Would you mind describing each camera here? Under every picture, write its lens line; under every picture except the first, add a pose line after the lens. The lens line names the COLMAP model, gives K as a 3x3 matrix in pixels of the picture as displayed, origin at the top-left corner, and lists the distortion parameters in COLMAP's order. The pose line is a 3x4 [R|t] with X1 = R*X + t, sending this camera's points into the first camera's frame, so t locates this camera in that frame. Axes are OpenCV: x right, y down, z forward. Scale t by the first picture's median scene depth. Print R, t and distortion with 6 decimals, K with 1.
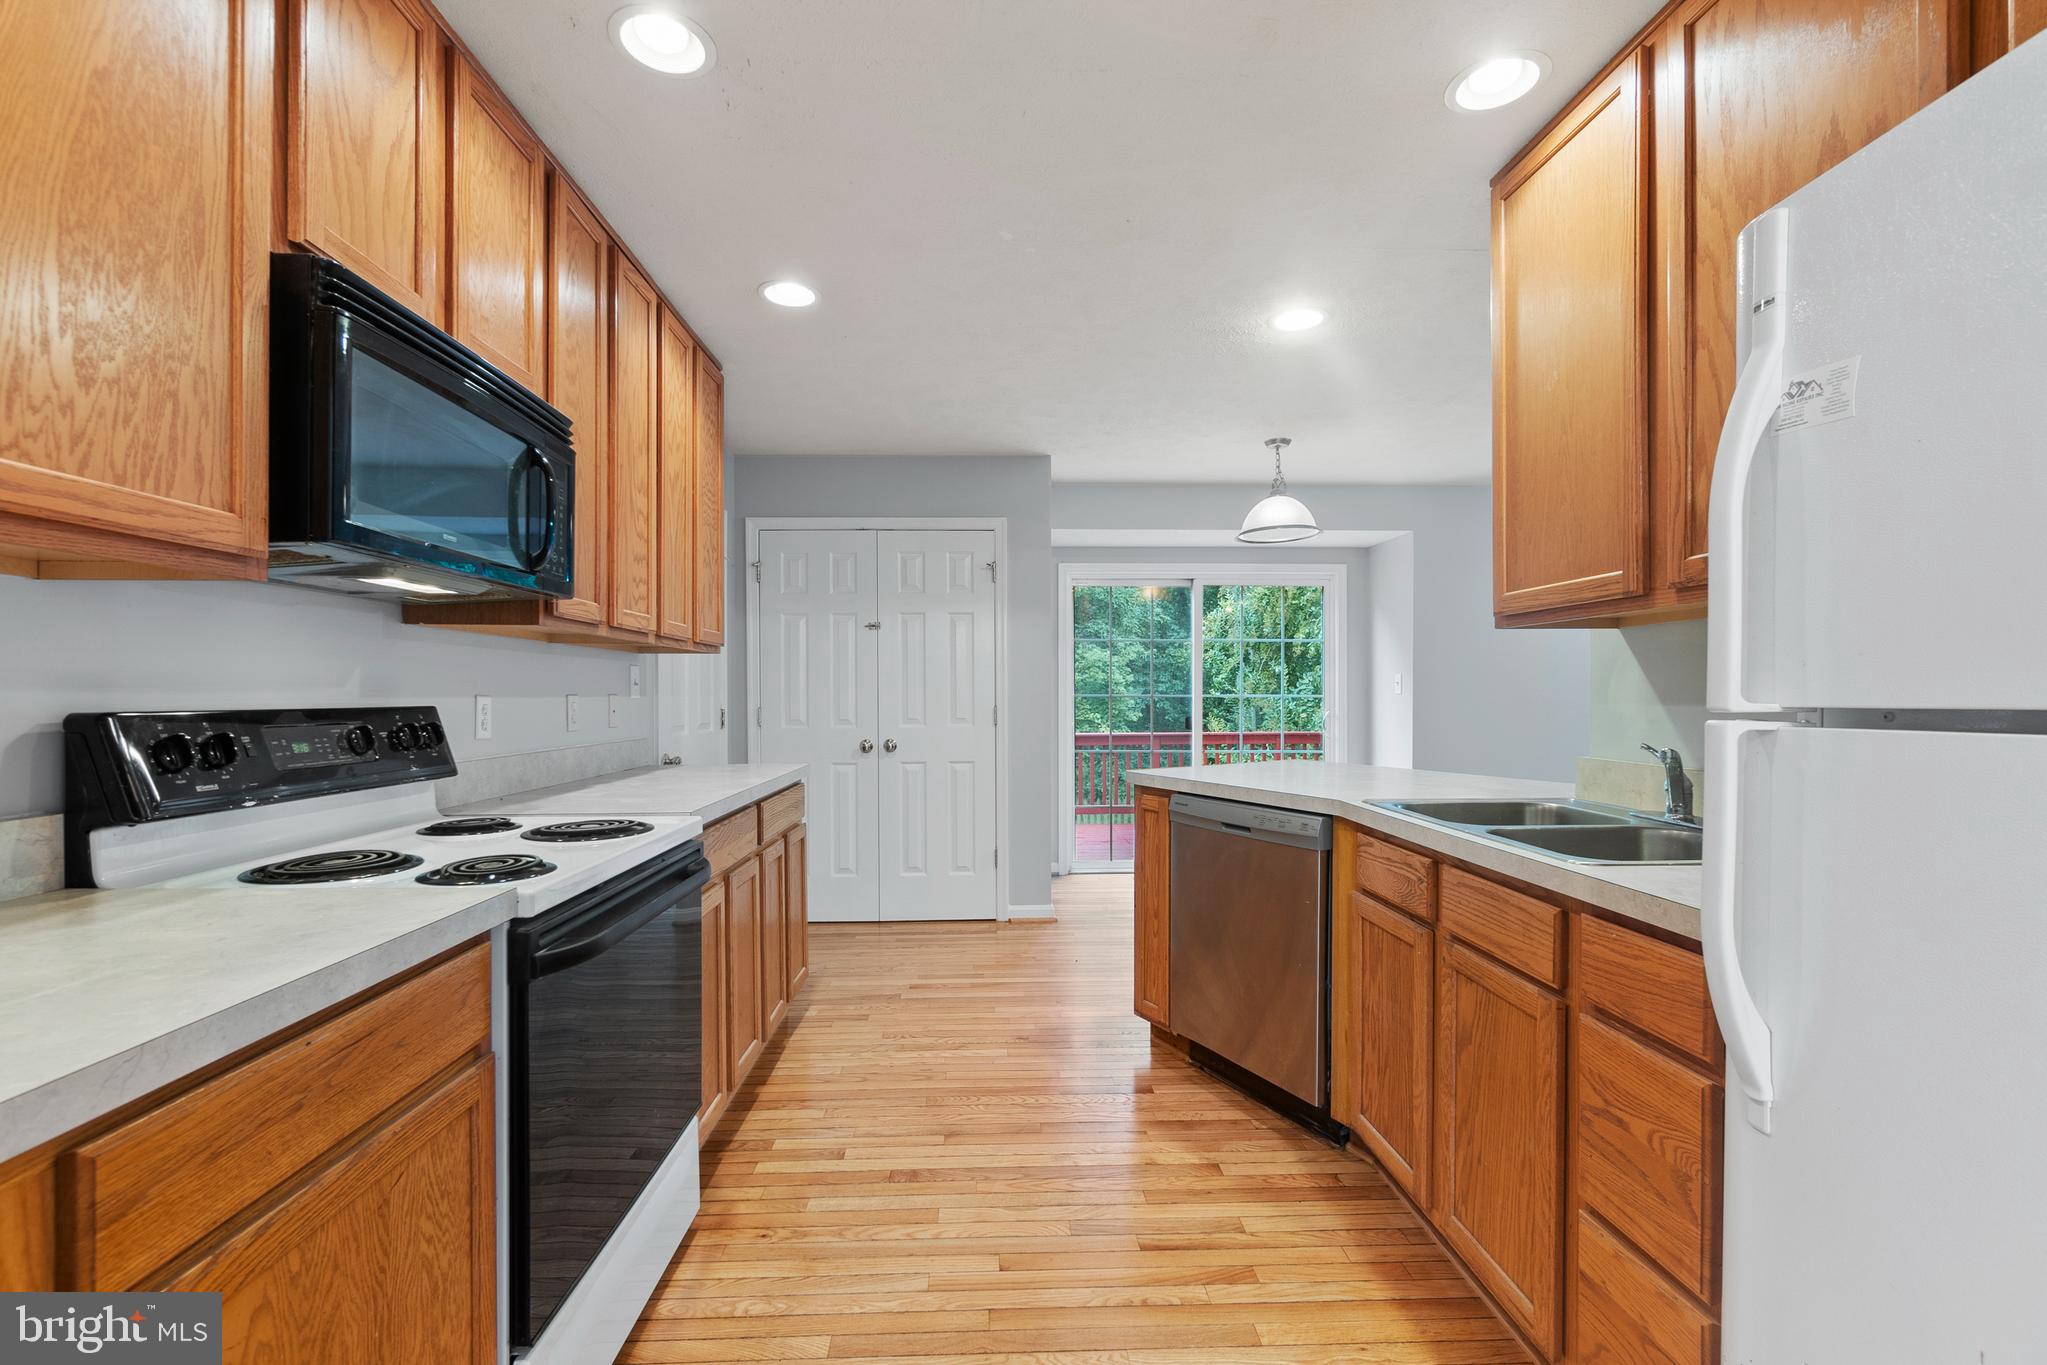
lens RADIAL K [[893.0, 0, 1022.1], [0, 893.0, 704.6], [0, 0, 1]] dist [-0.002296, 0.000284]
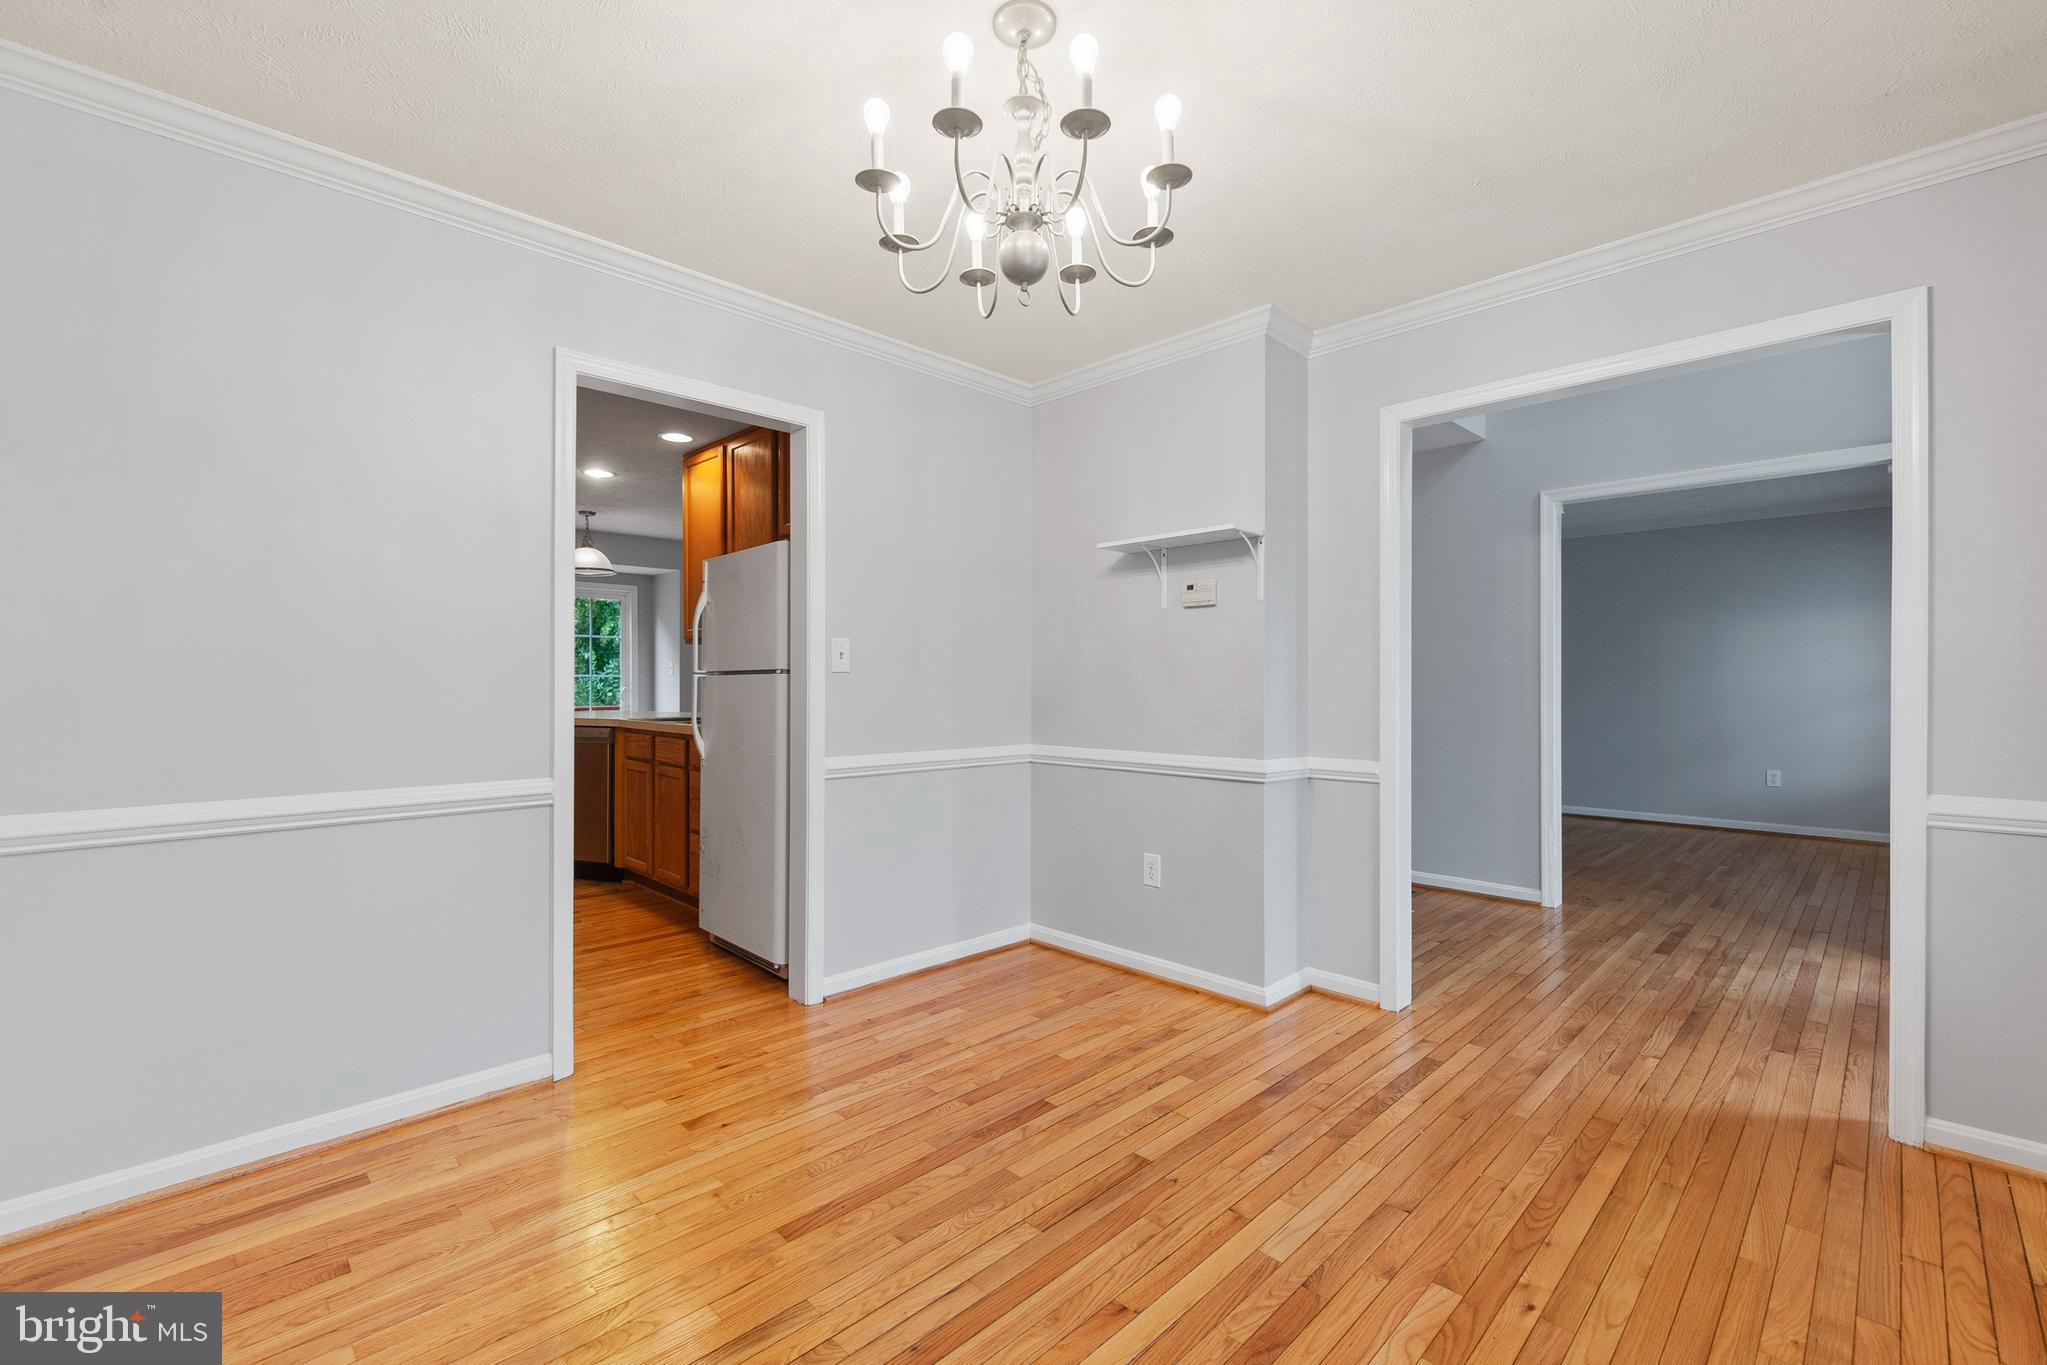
lens RADIAL K [[877.1, 0, 994.2], [0, 877.1, 682.2], [0, 0, 1]] dist [-0.001372, -0.000046]
pose [[0.755657, -0.000491, 0.654968, -0.406687], [0.006182, 0.999961, -0.006383, 0.039809], [-0.654939, 0.008872, 0.755630, -1.407248]]
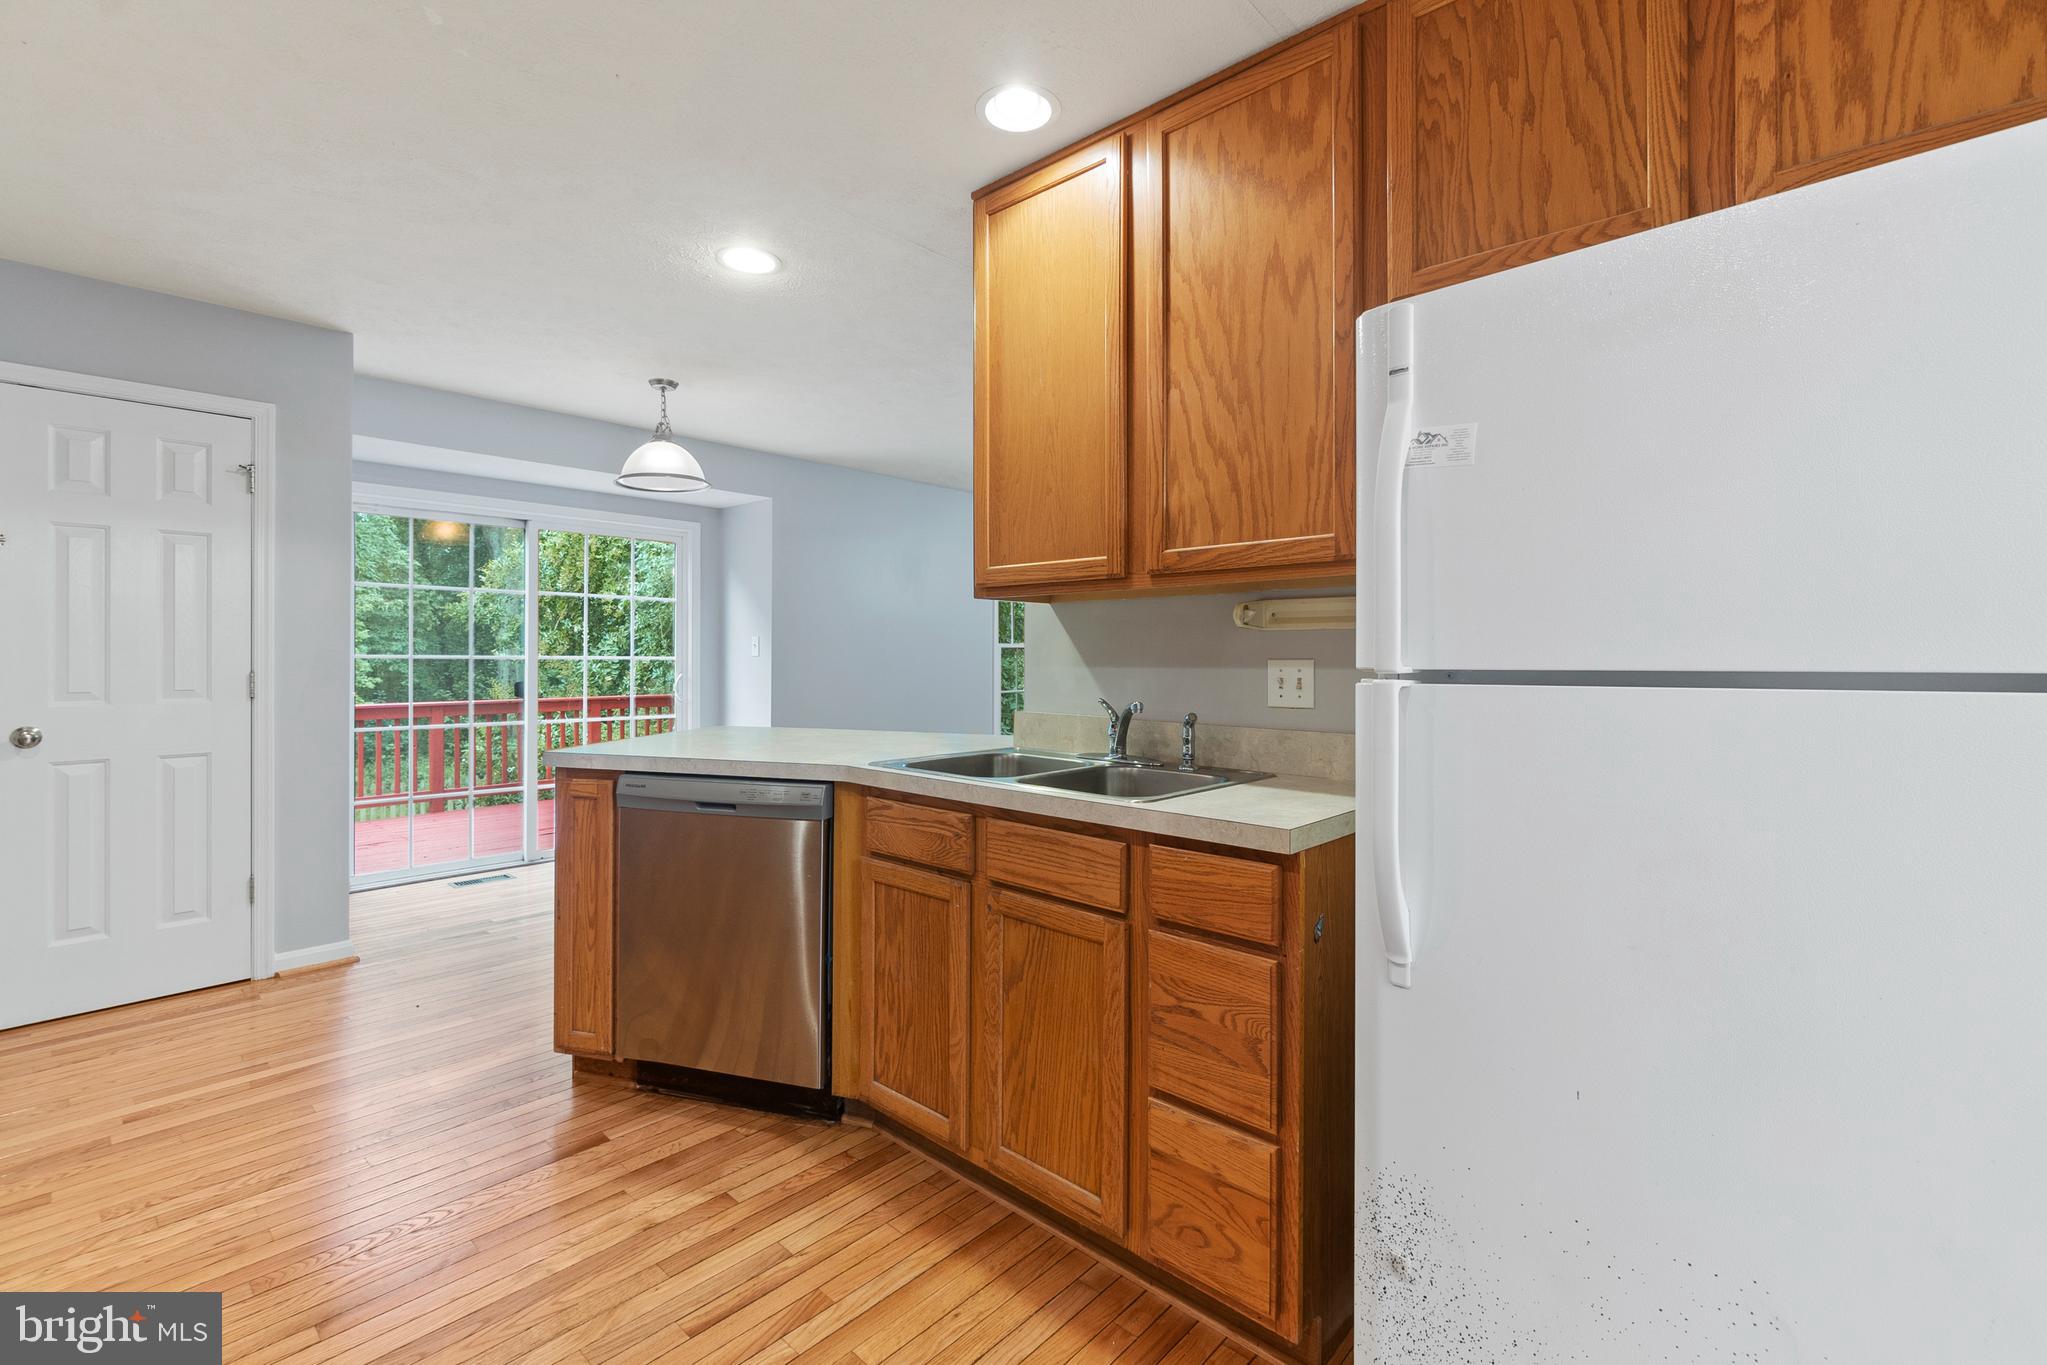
lens RADIAL K [[886.5, 0, 1027.2], [0, 886.5, 656.4], [0, 0, 1]] dist [-0.002639, 0.000198]
pose [[0.703122, 0.004237, 0.711057, -0.219439], [0.003721, 0.999947, -0.009638, -0.002579], [-0.711059, 0.009422, 0.703069, 0.197880]]
